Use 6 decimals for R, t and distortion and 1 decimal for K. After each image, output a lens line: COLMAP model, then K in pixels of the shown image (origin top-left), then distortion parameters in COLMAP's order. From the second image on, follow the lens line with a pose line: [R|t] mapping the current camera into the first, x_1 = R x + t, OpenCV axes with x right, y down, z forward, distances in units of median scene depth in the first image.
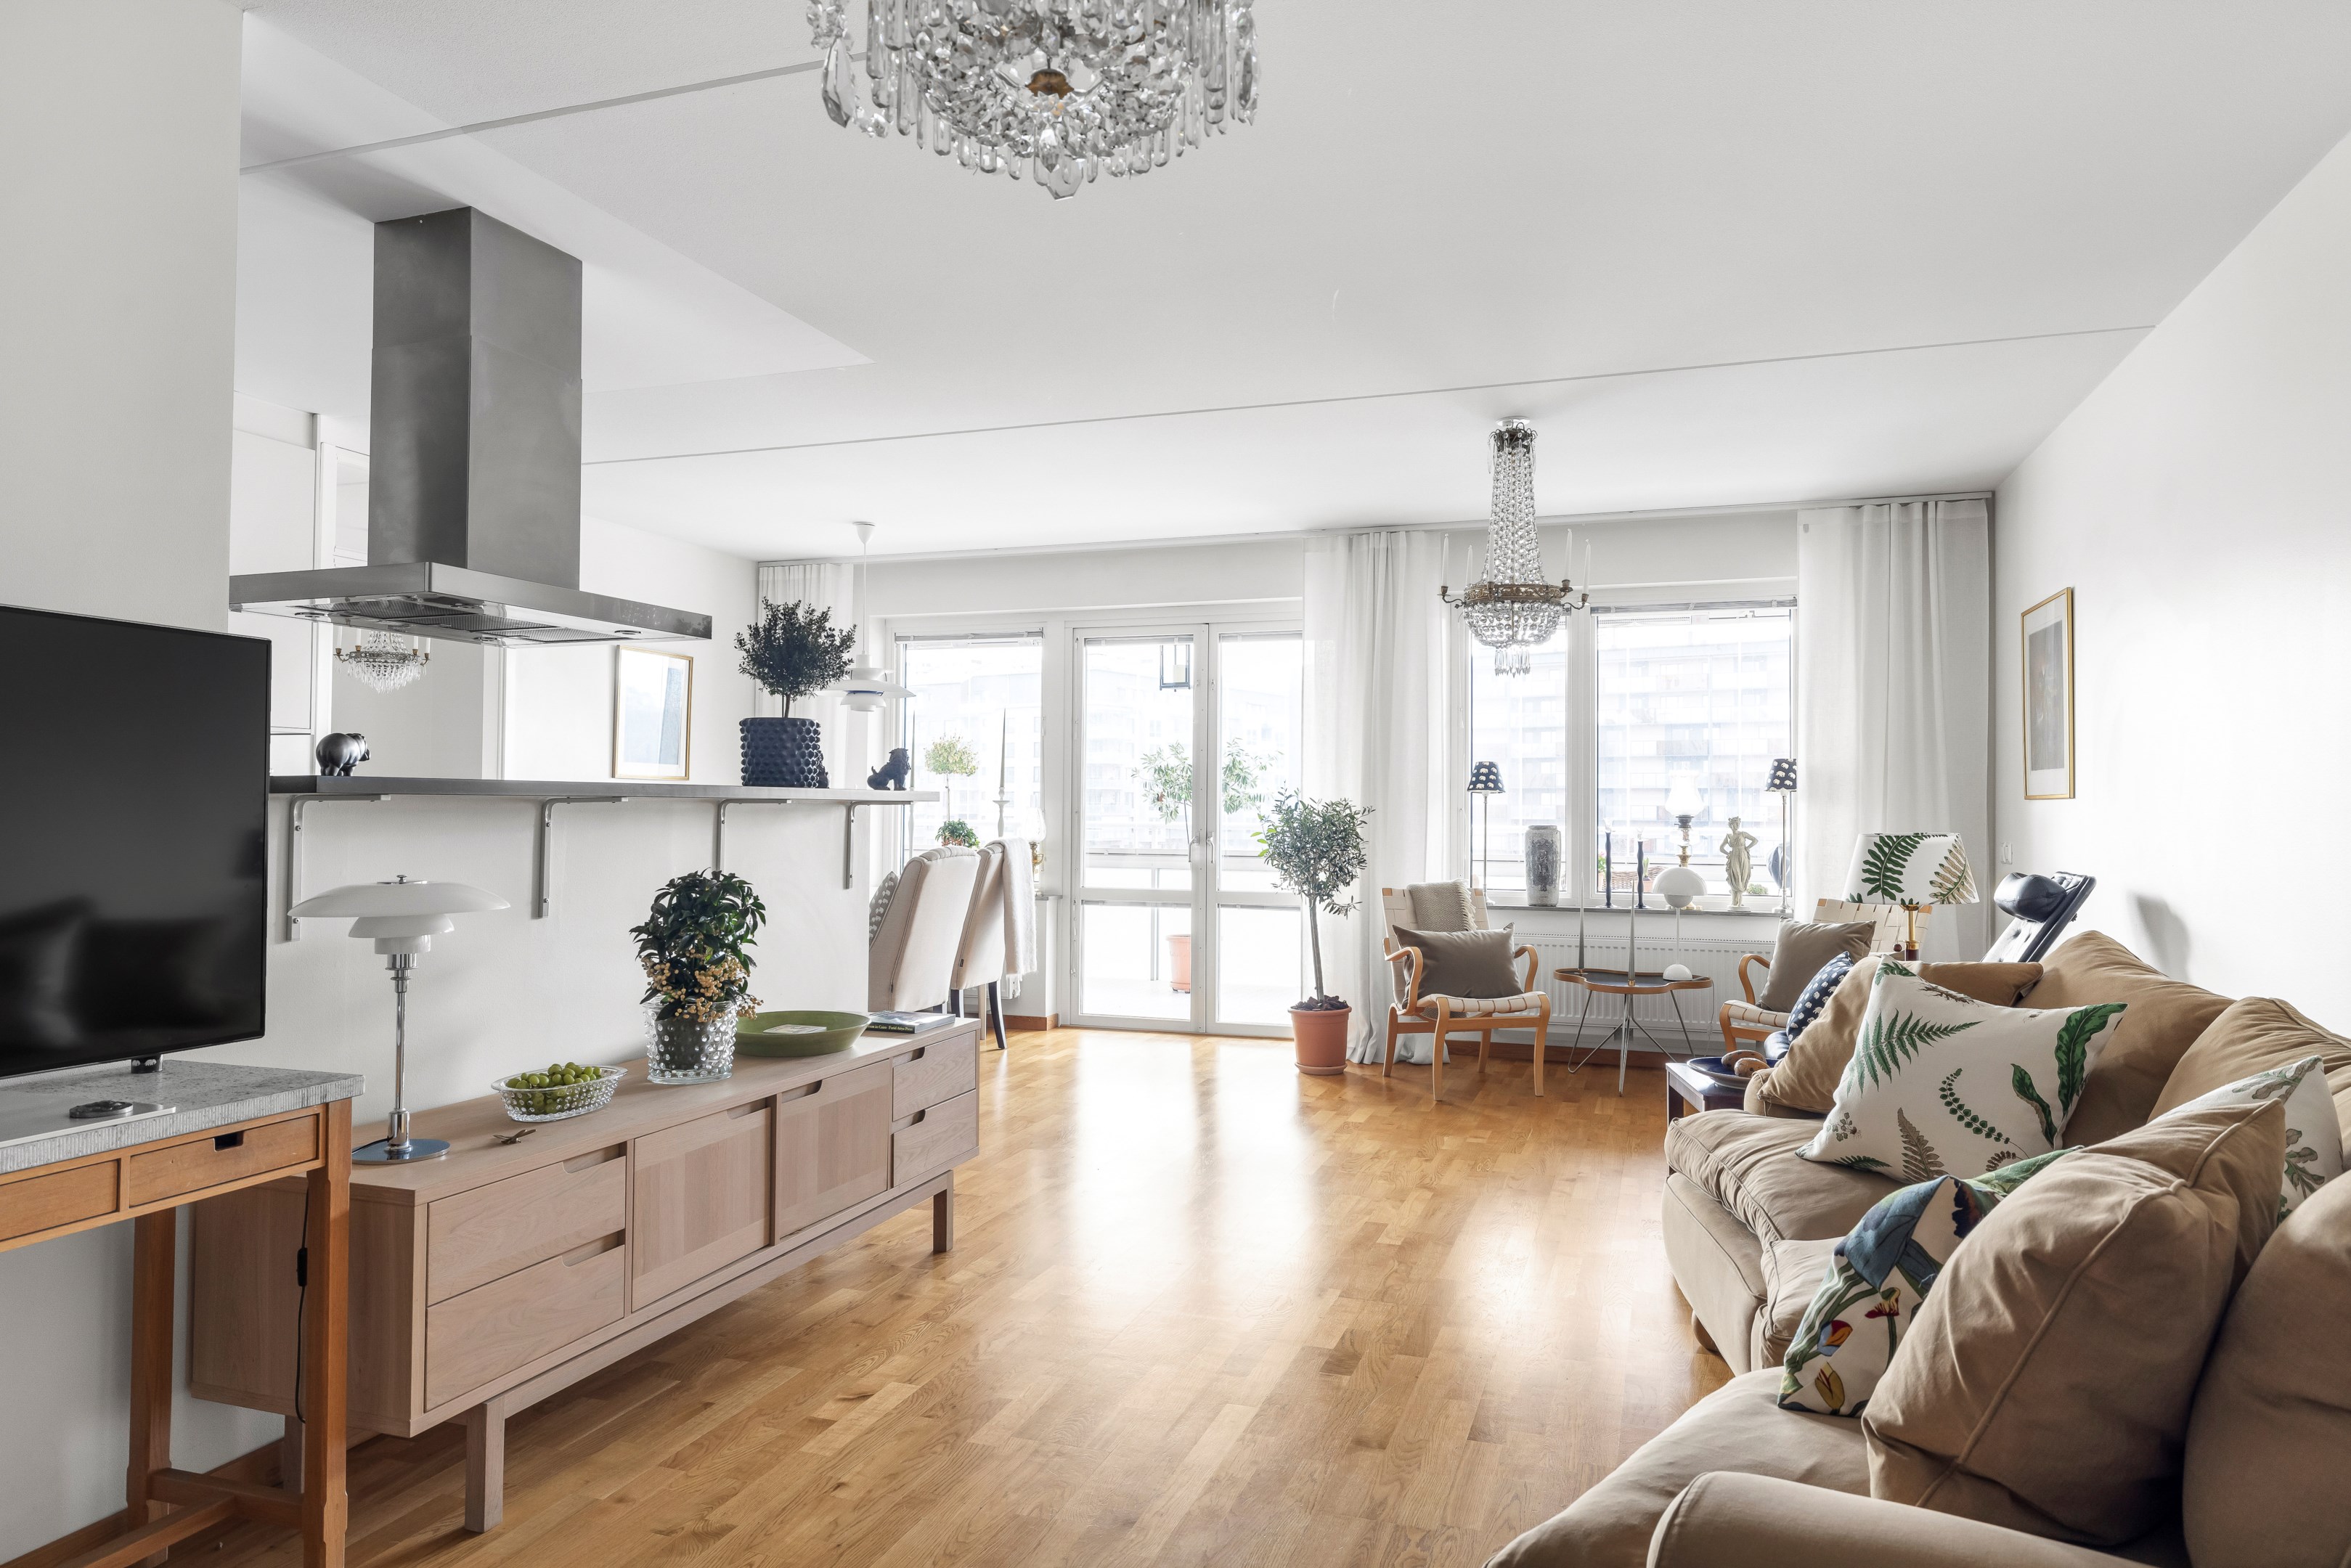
lens RADIAL K [[1459.1, 0, 1183.0], [0, 1459.1, 773.9], [0, 0, 1]] dist [0.000780, 0.000496]
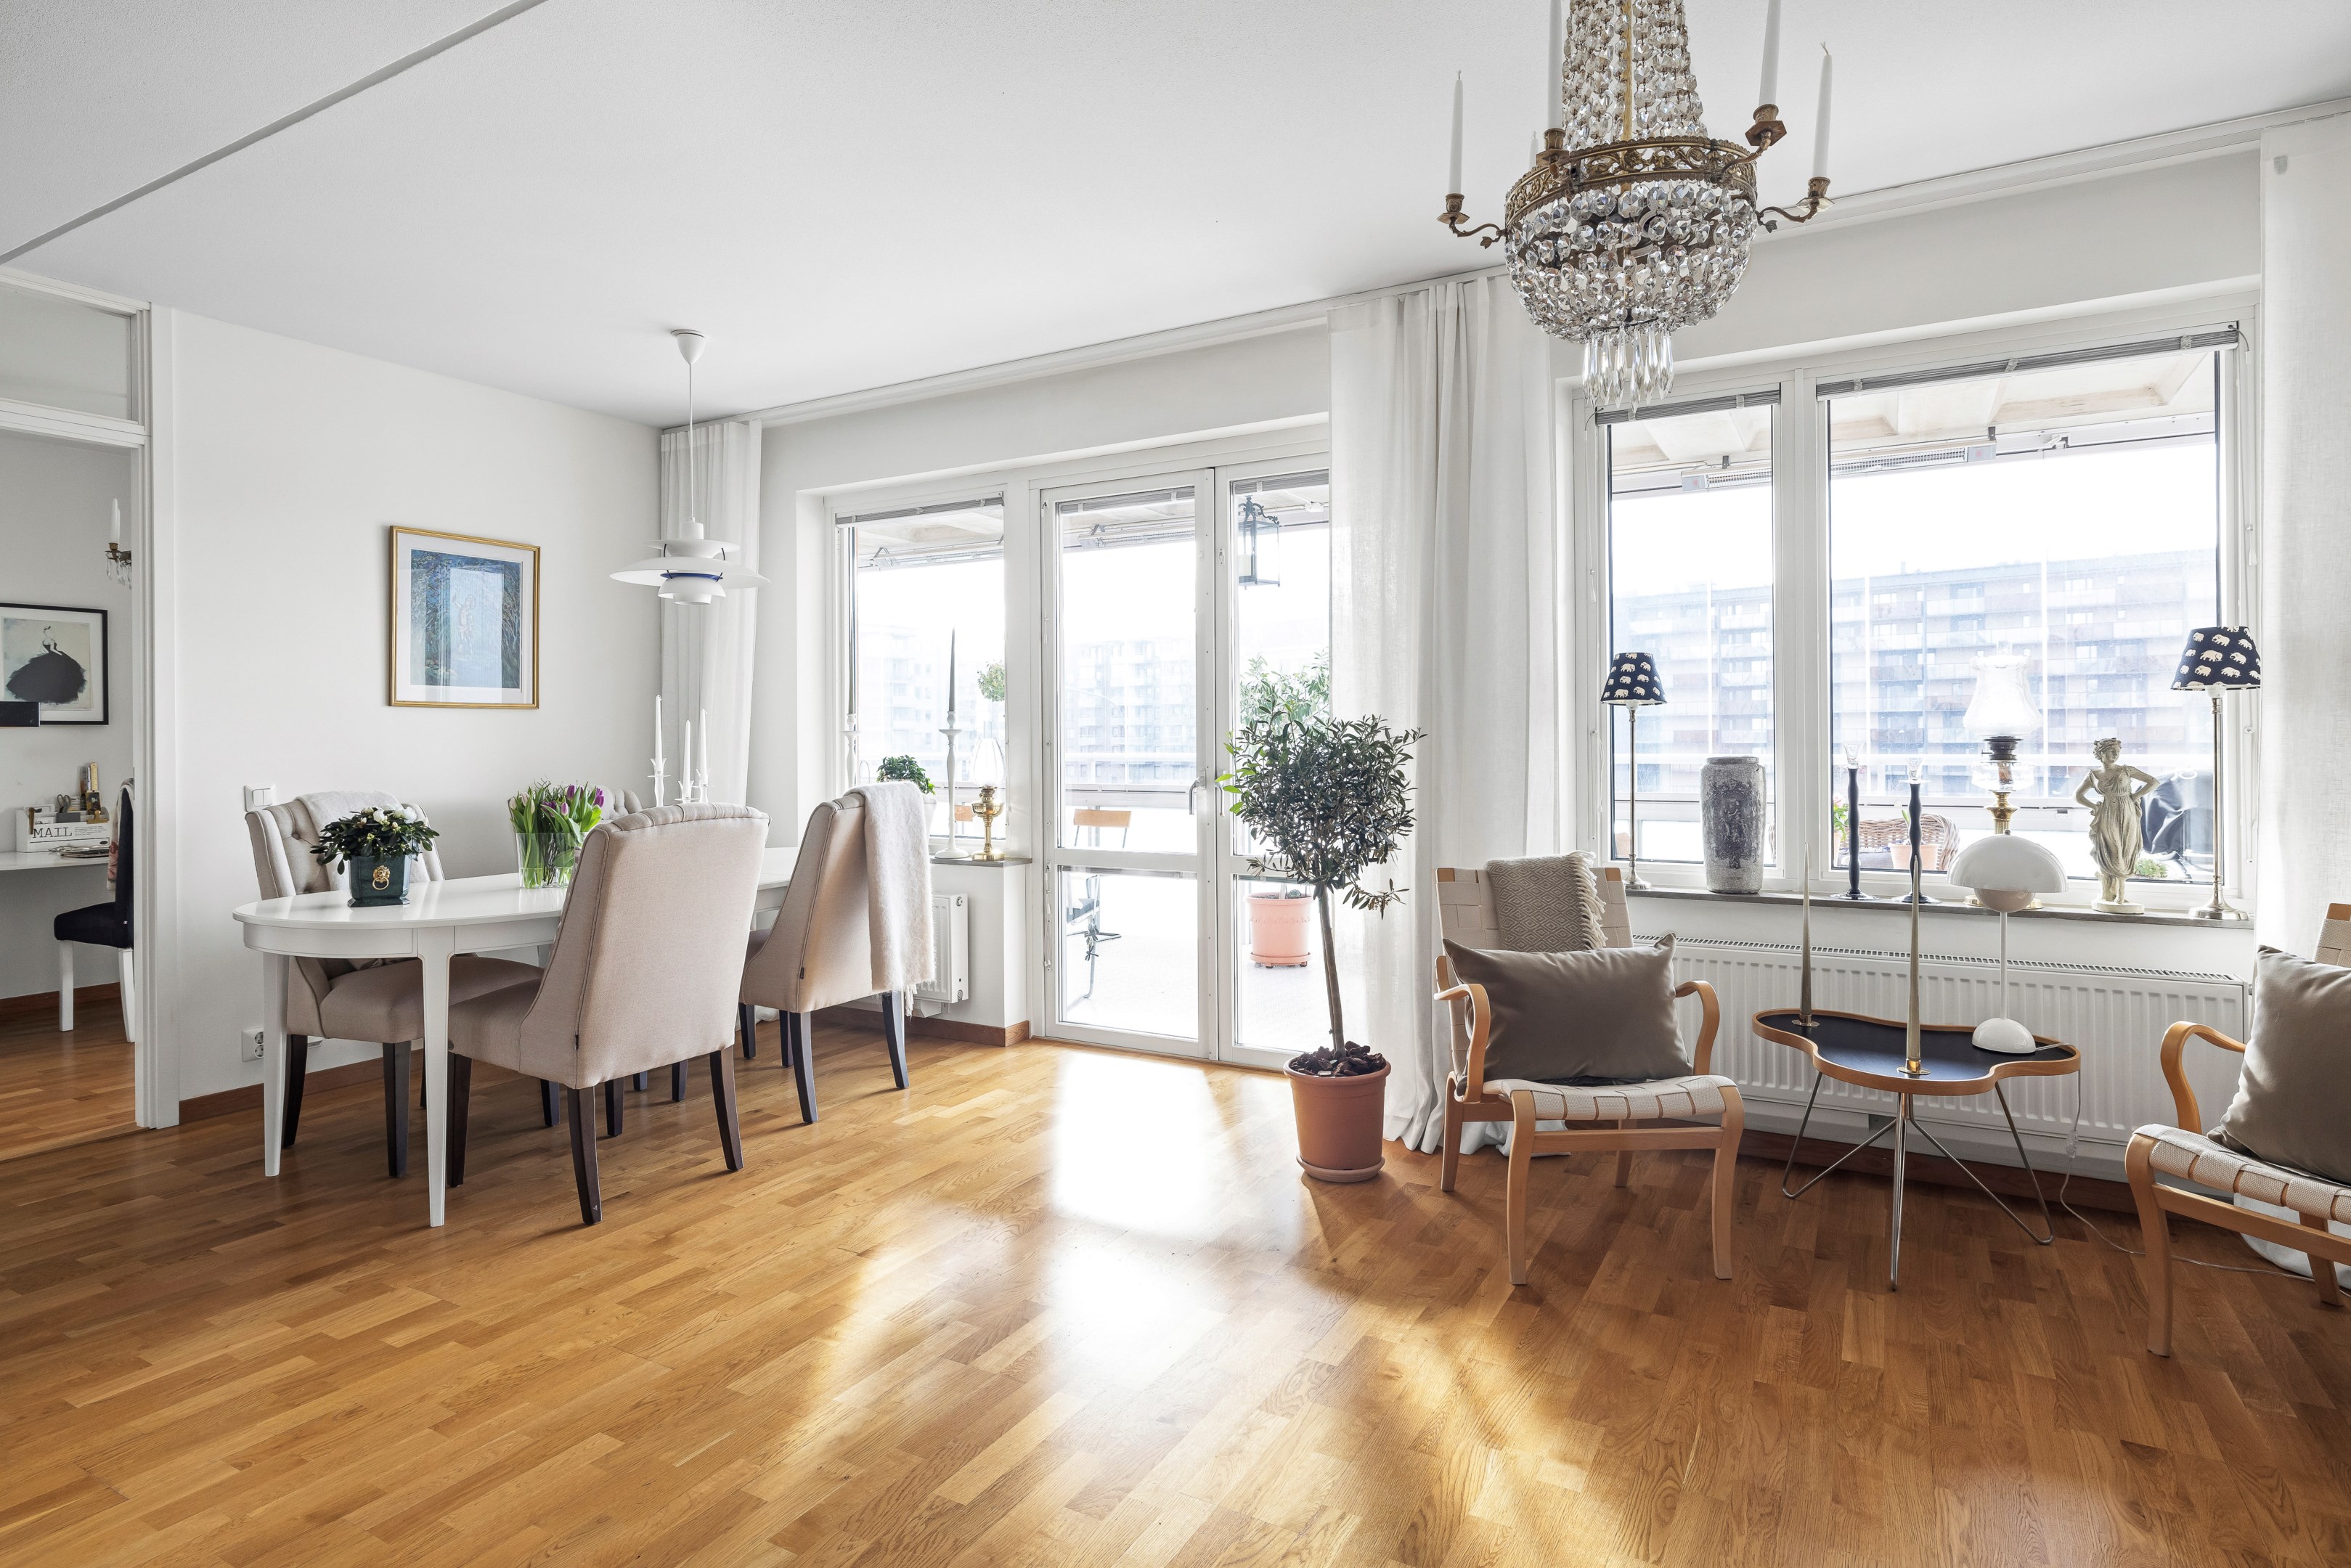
lens RADIAL K [[1247.0, 0, 1175.7], [0, 1247.0, 737.6], [0, 0, 1]] dist [0.002263, 0.000177]
pose [[0.981435, -0.013623, -0.191309, 0.131684], [0.017927, 0.999623, 0.020782, 0.013834], [0.190954, -0.023826, 0.981310, 0.497491]]
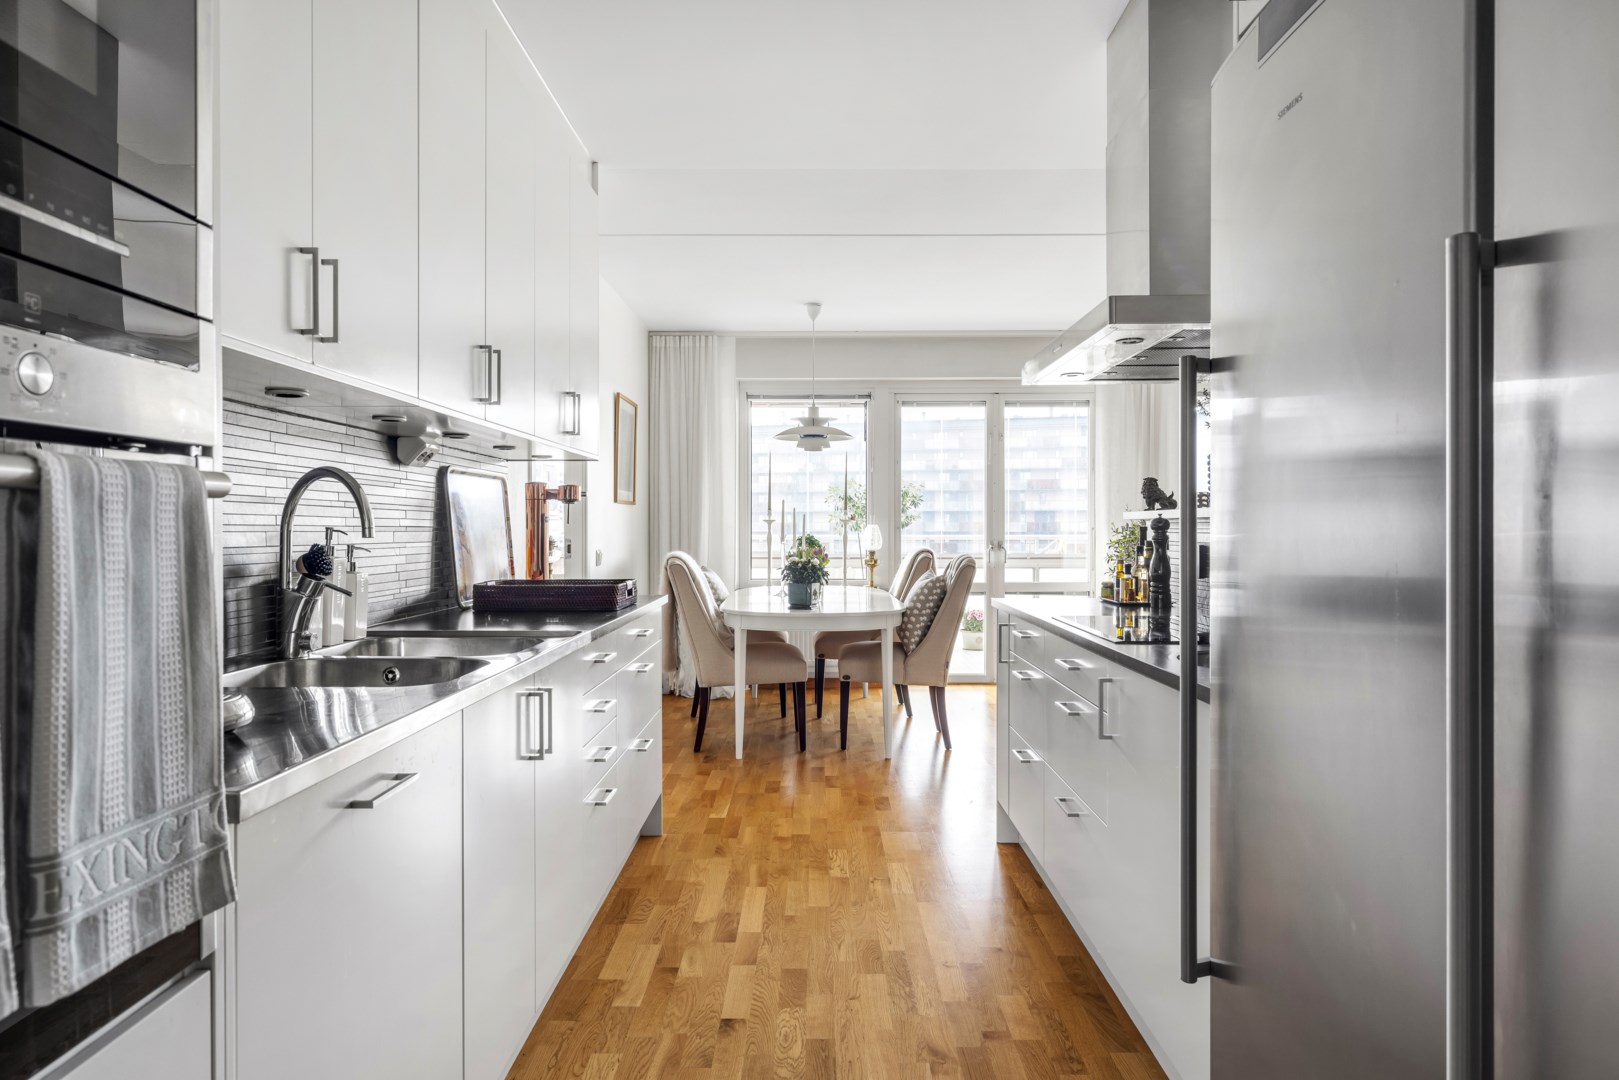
lens RADIAL K [[950.1, 0, 813.4], [0, 950.1, 528.8], [0, 0, 1]] dist [0.000956, -0.000443]
pose [[0.949426, -0.008464, 0.313876, -0.524892], [-0.000156, 0.999624, 0.027428, 0.002877], [-0.313990, -0.026090, 0.949068, 0.218839]]
